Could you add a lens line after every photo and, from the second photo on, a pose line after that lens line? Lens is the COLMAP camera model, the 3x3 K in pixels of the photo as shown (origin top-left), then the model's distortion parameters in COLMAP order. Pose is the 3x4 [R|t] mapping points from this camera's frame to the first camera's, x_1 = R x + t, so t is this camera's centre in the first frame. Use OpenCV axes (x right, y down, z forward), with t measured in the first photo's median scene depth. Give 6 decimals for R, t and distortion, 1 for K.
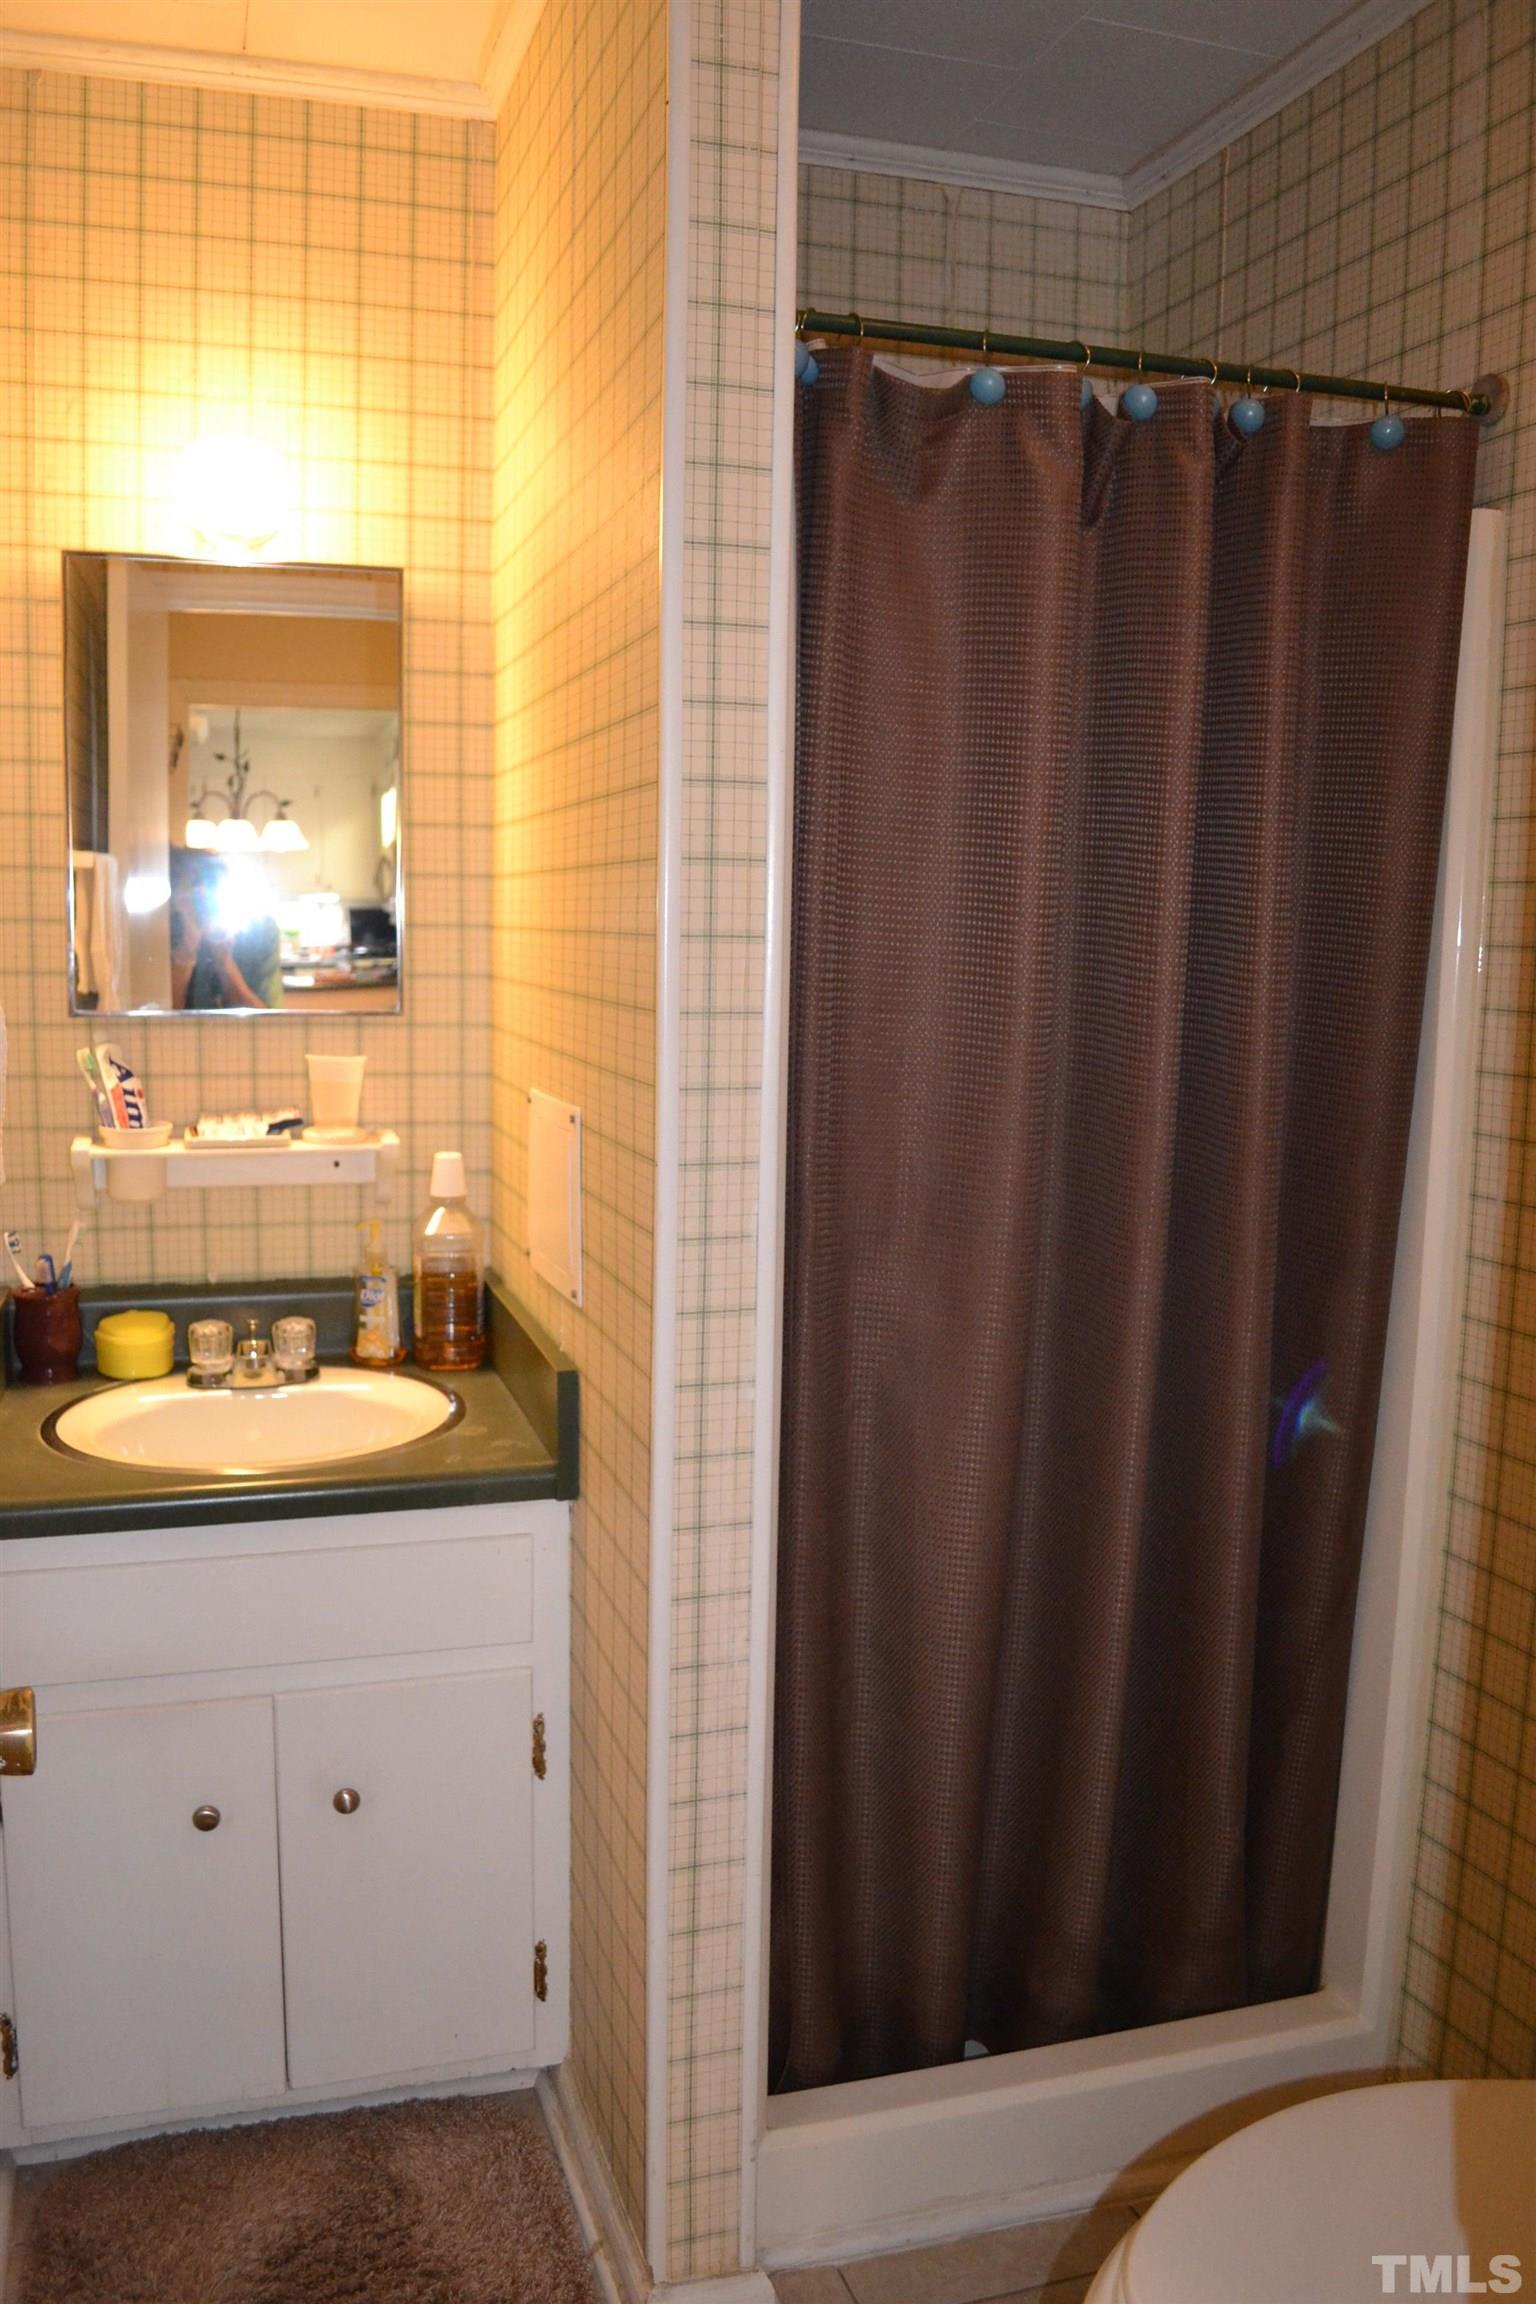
lens RADIAL K [[1852.5, 0, 776.6], [0, 1852.5, 1162.3], [0, 0, 1]] dist [-0.086615, 0.020260]
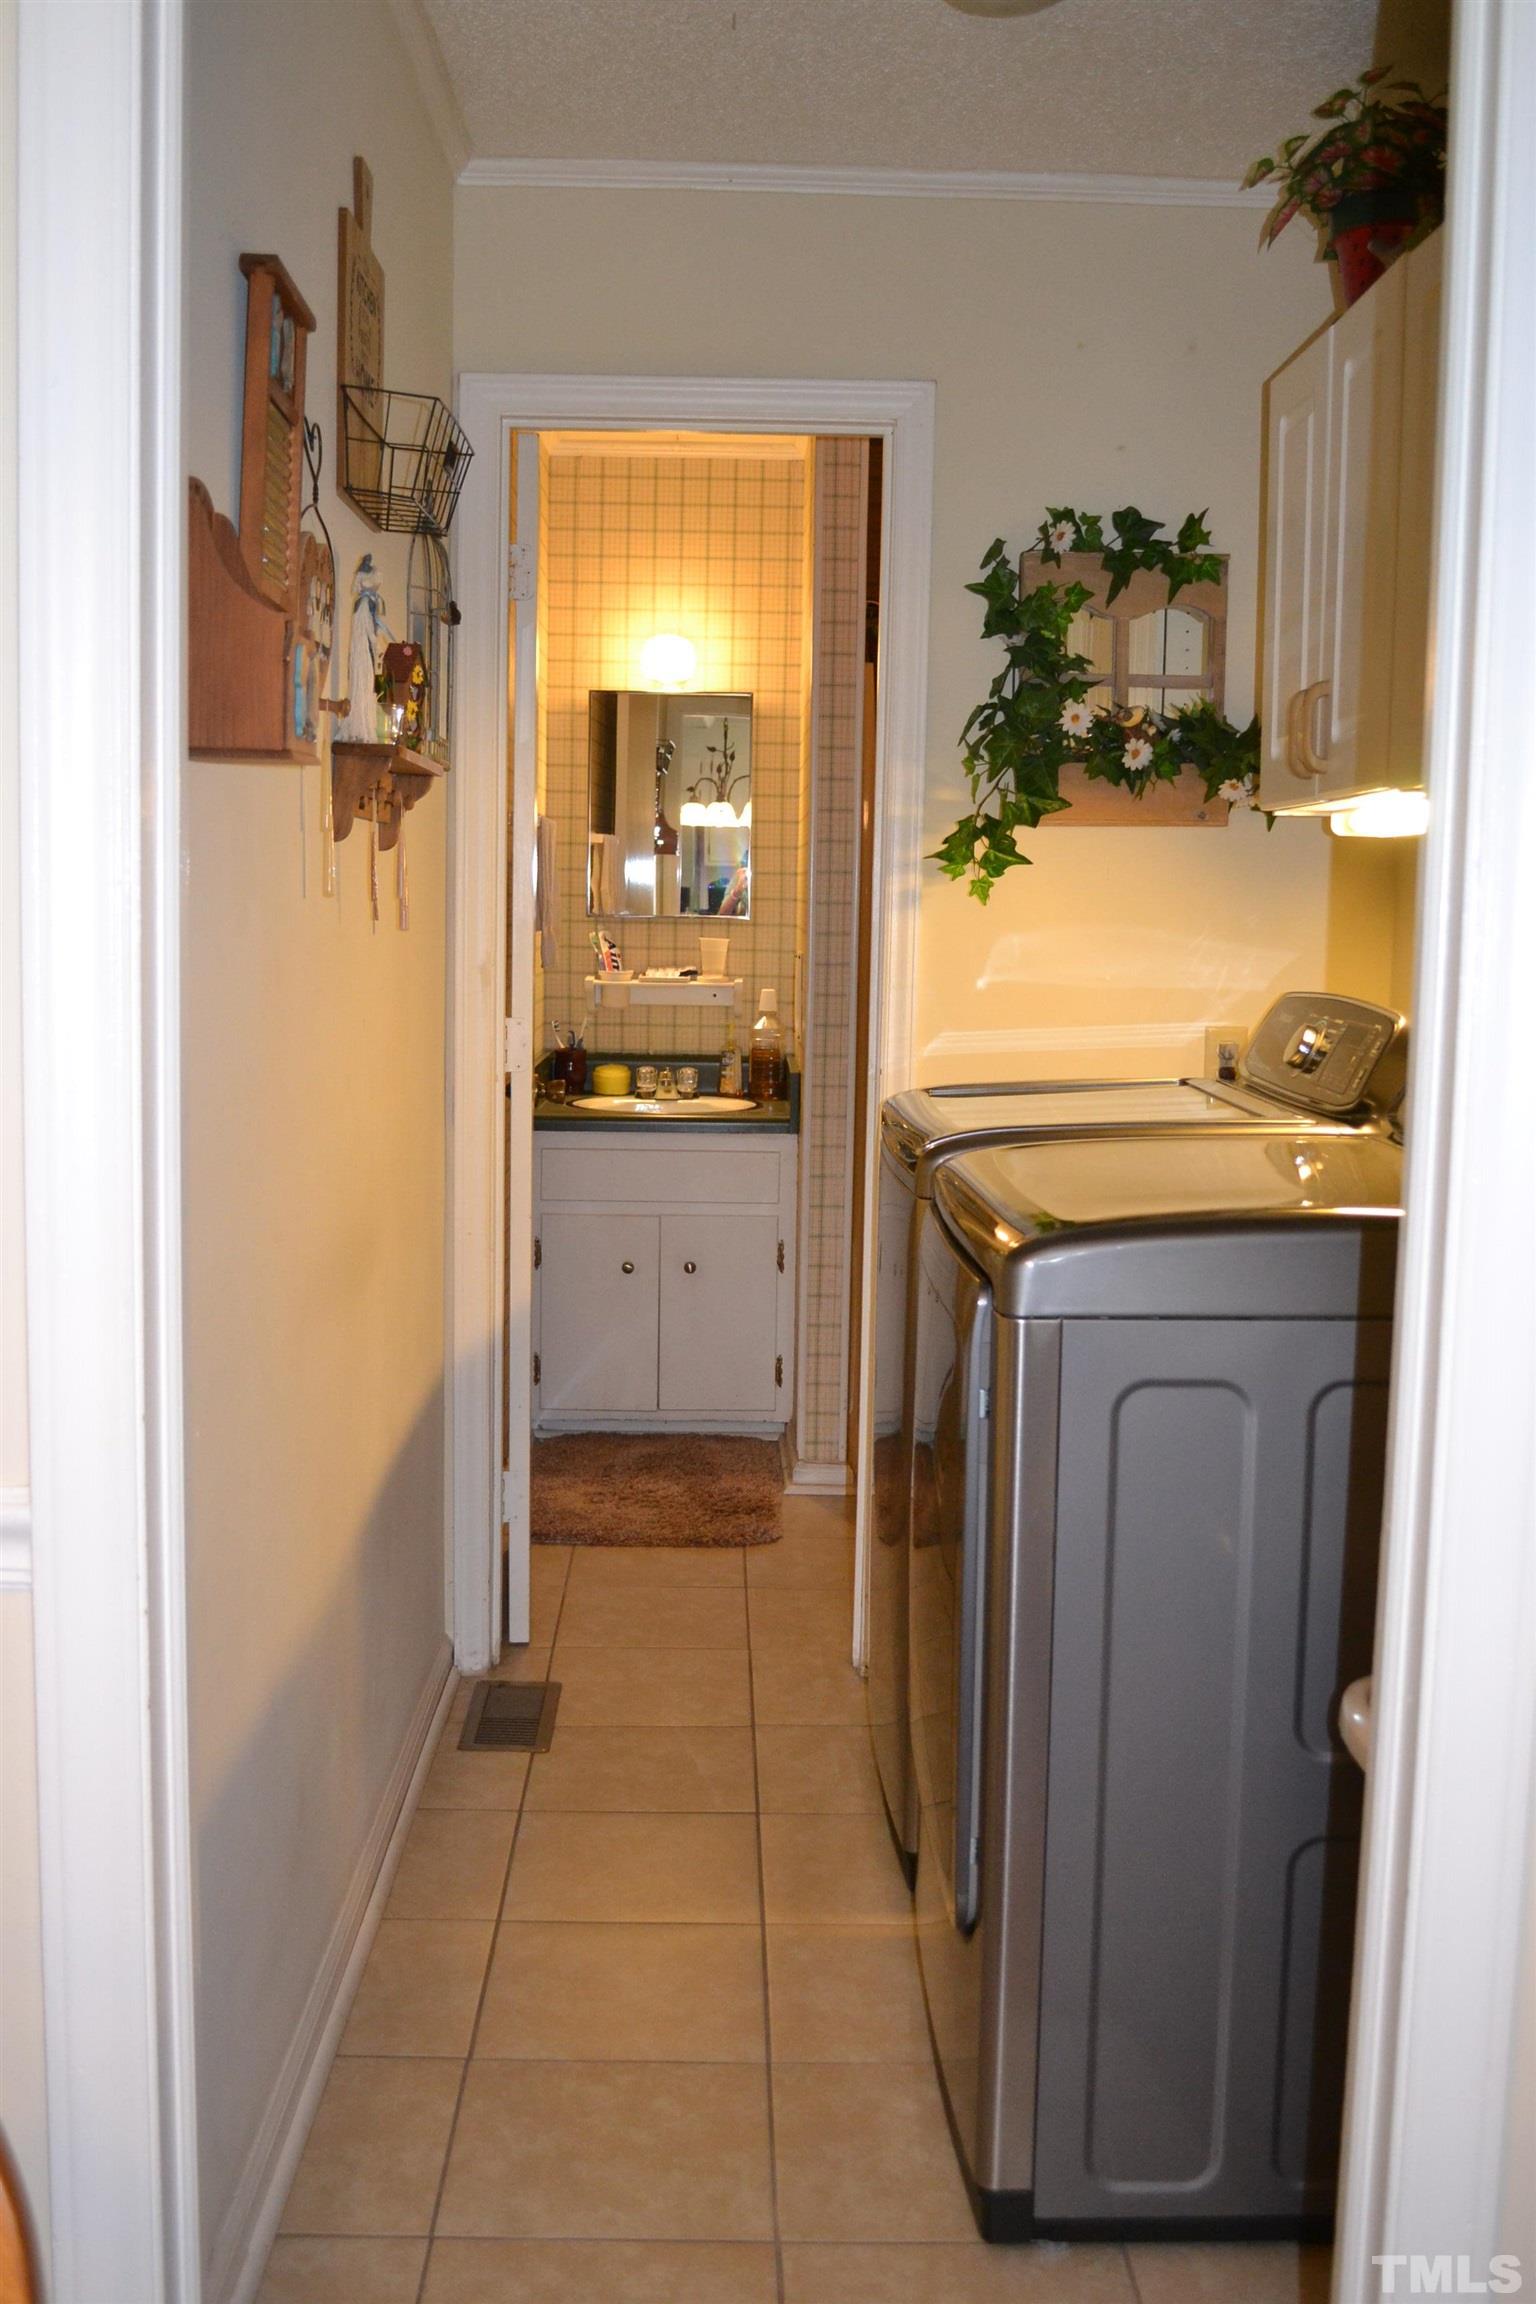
lens RADIAL K [[2218.6, 0, 772.1], [0, 2218.6, 1142.9], [0, 0, 1]] dist [-0.037612, 0.000000]
pose [[0.958834, 0.031579, -0.282207, 0.512515], [-0.037090, 0.999211, -0.014207, 0.198073], [0.281536, 0.024090, 0.959248, -1.295638]]
